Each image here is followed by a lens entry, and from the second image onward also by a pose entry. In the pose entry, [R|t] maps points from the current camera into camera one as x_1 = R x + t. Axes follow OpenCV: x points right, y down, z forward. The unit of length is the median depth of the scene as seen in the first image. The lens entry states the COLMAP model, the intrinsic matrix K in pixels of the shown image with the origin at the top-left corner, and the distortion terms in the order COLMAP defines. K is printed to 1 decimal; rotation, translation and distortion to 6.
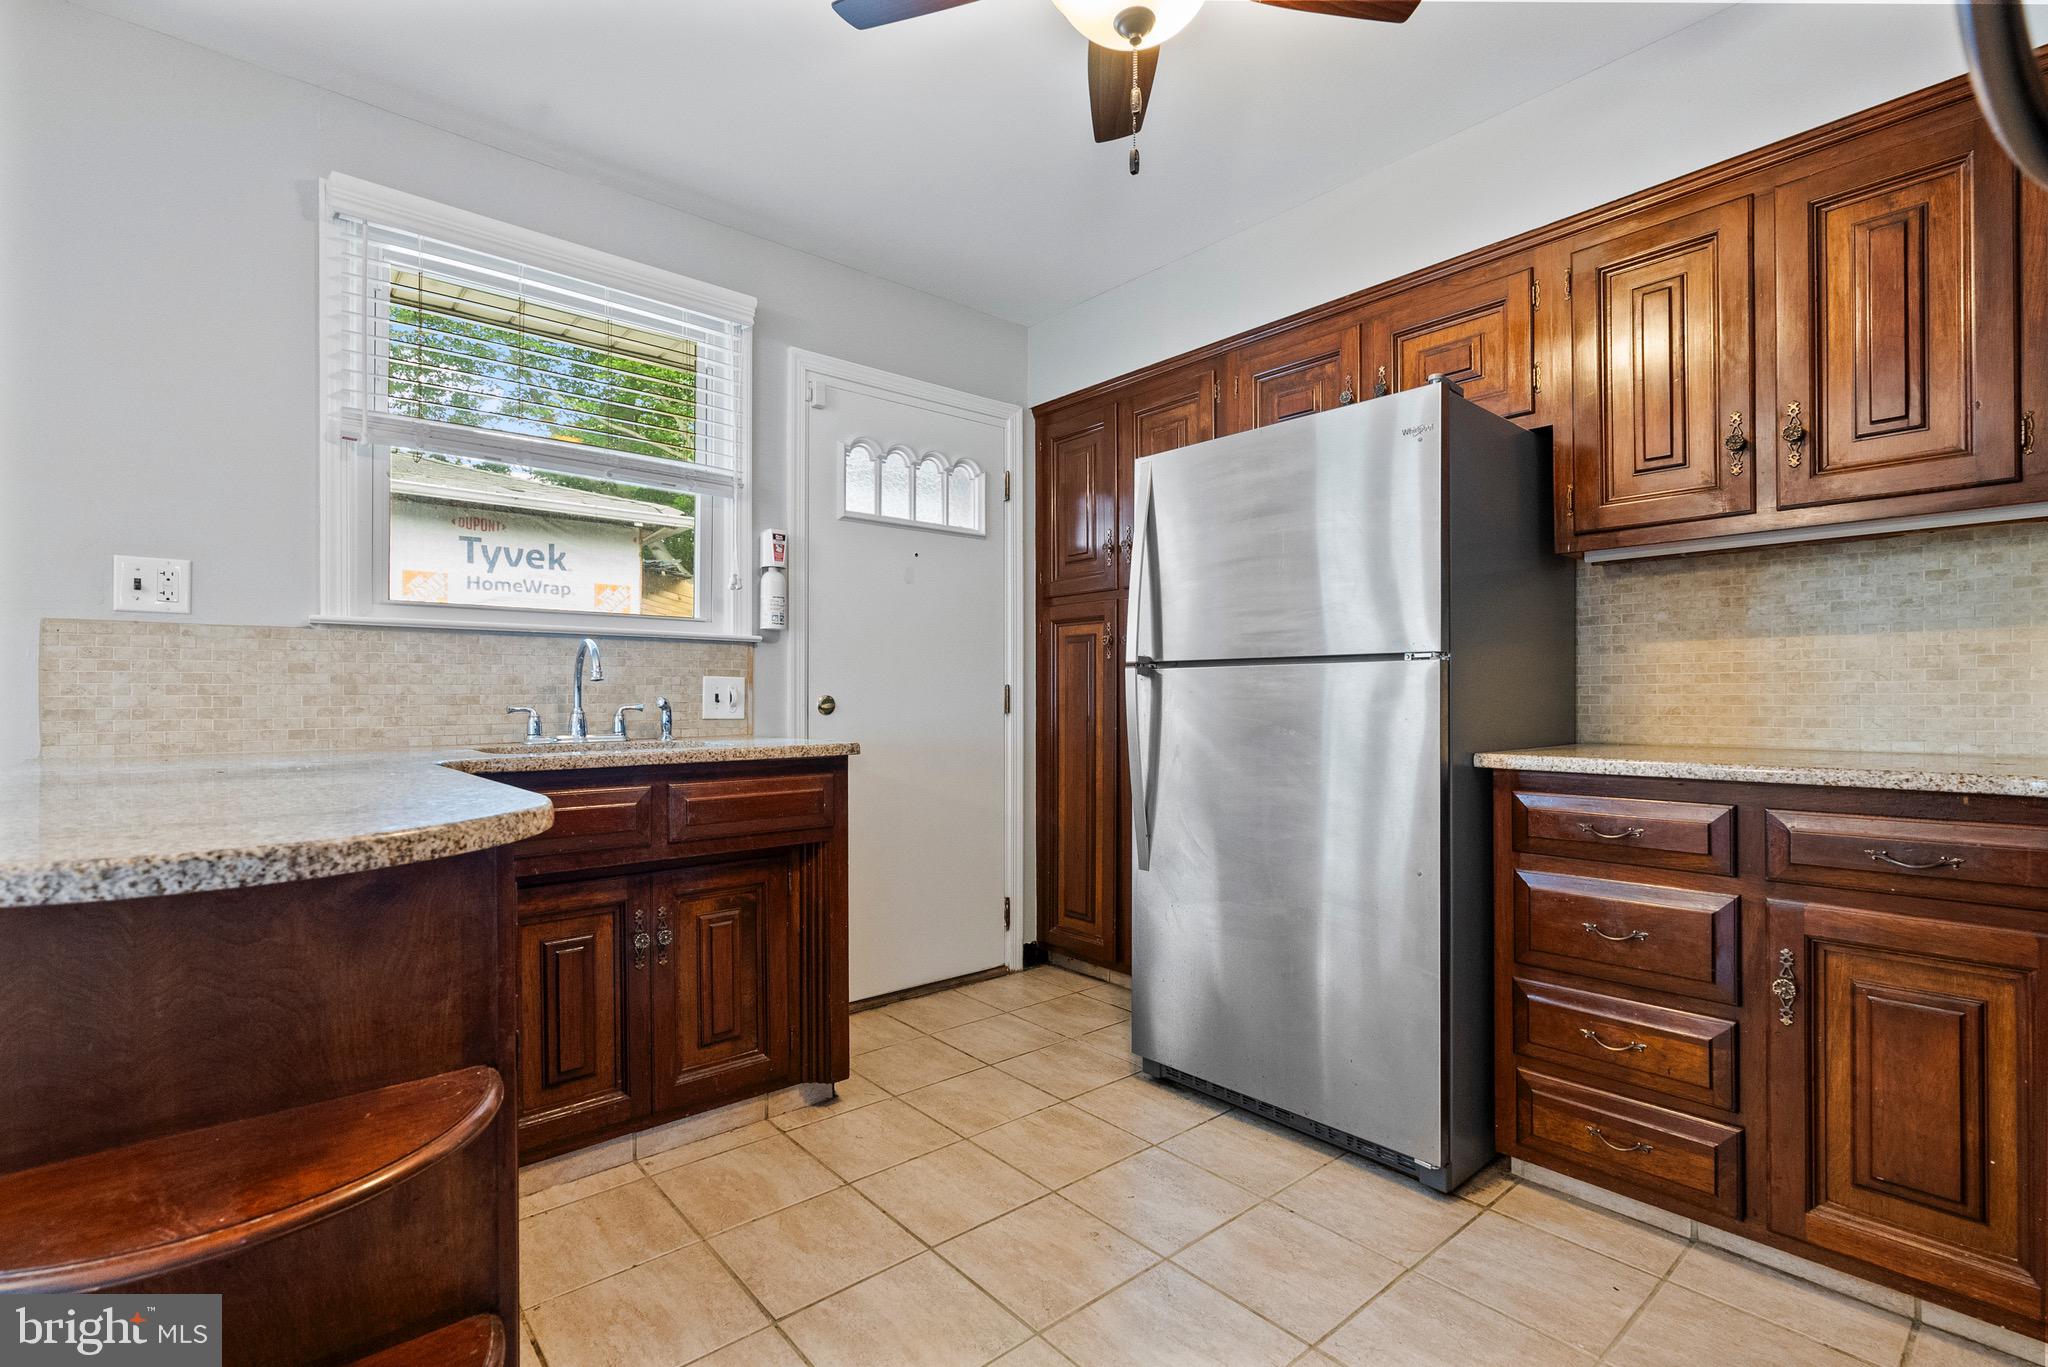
lens RADIAL K [[935.8, 0, 987.6], [0, 935.8, 700.1], [0, 0, 1]] dist [-0.015114, 0.003899]
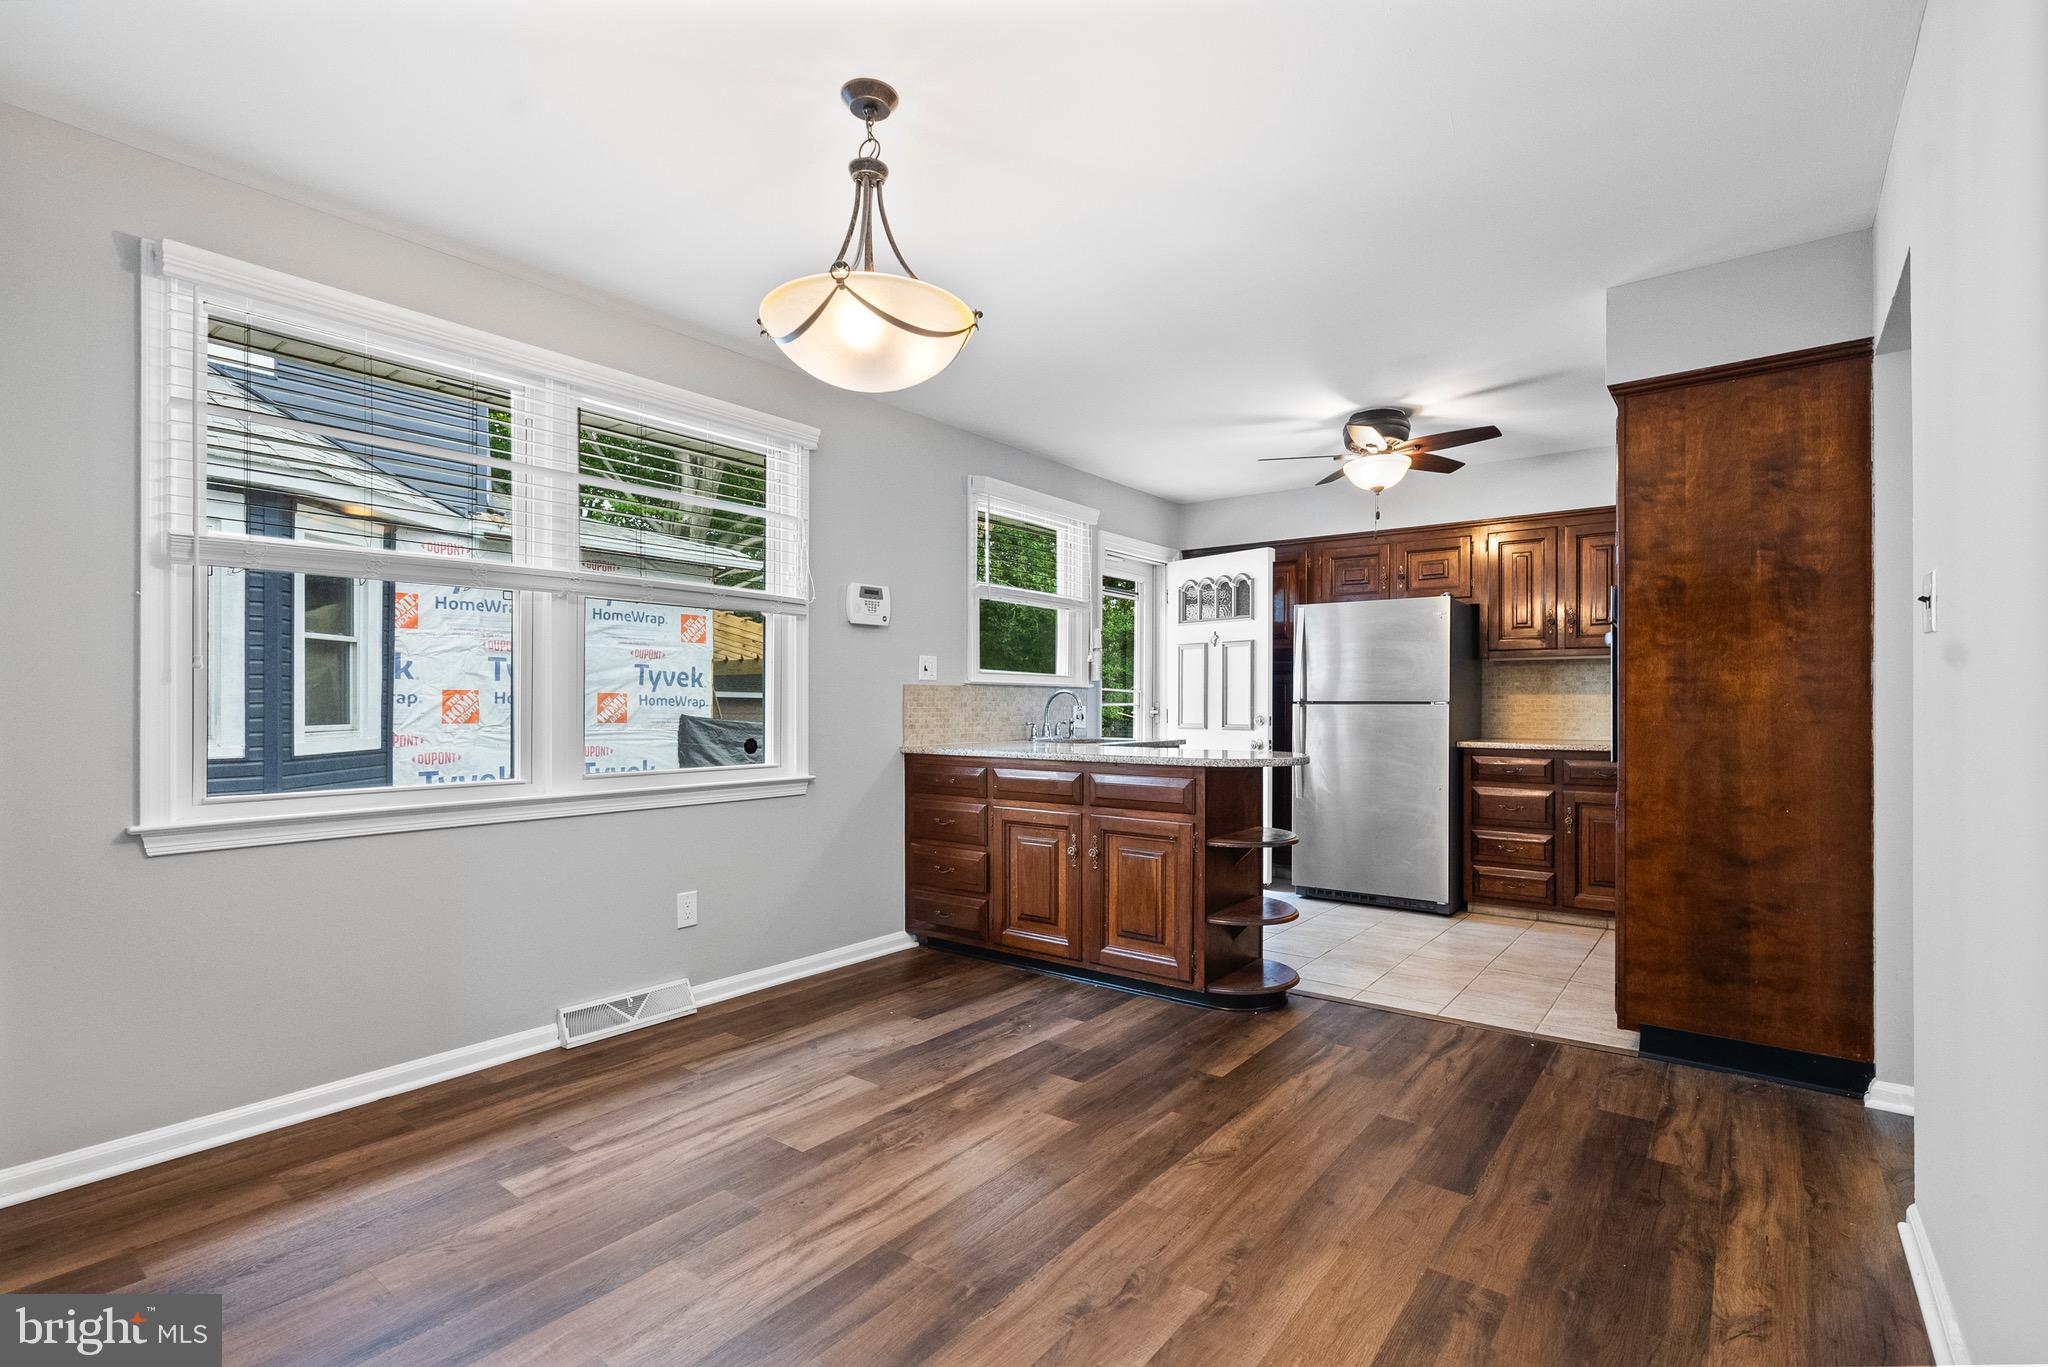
lens RADIAL K [[935.8, 0, 974.2], [0, 935.8, 707.1], [0, 0, 1]] dist [-0.015114, 0.003899]
pose [[0.984990, 0.003113, 0.172586, -1.232620], [-0.003680, 0.999989, 0.002968, -0.040050], [-0.172574, -0.003558, 0.984990, -1.290745]]
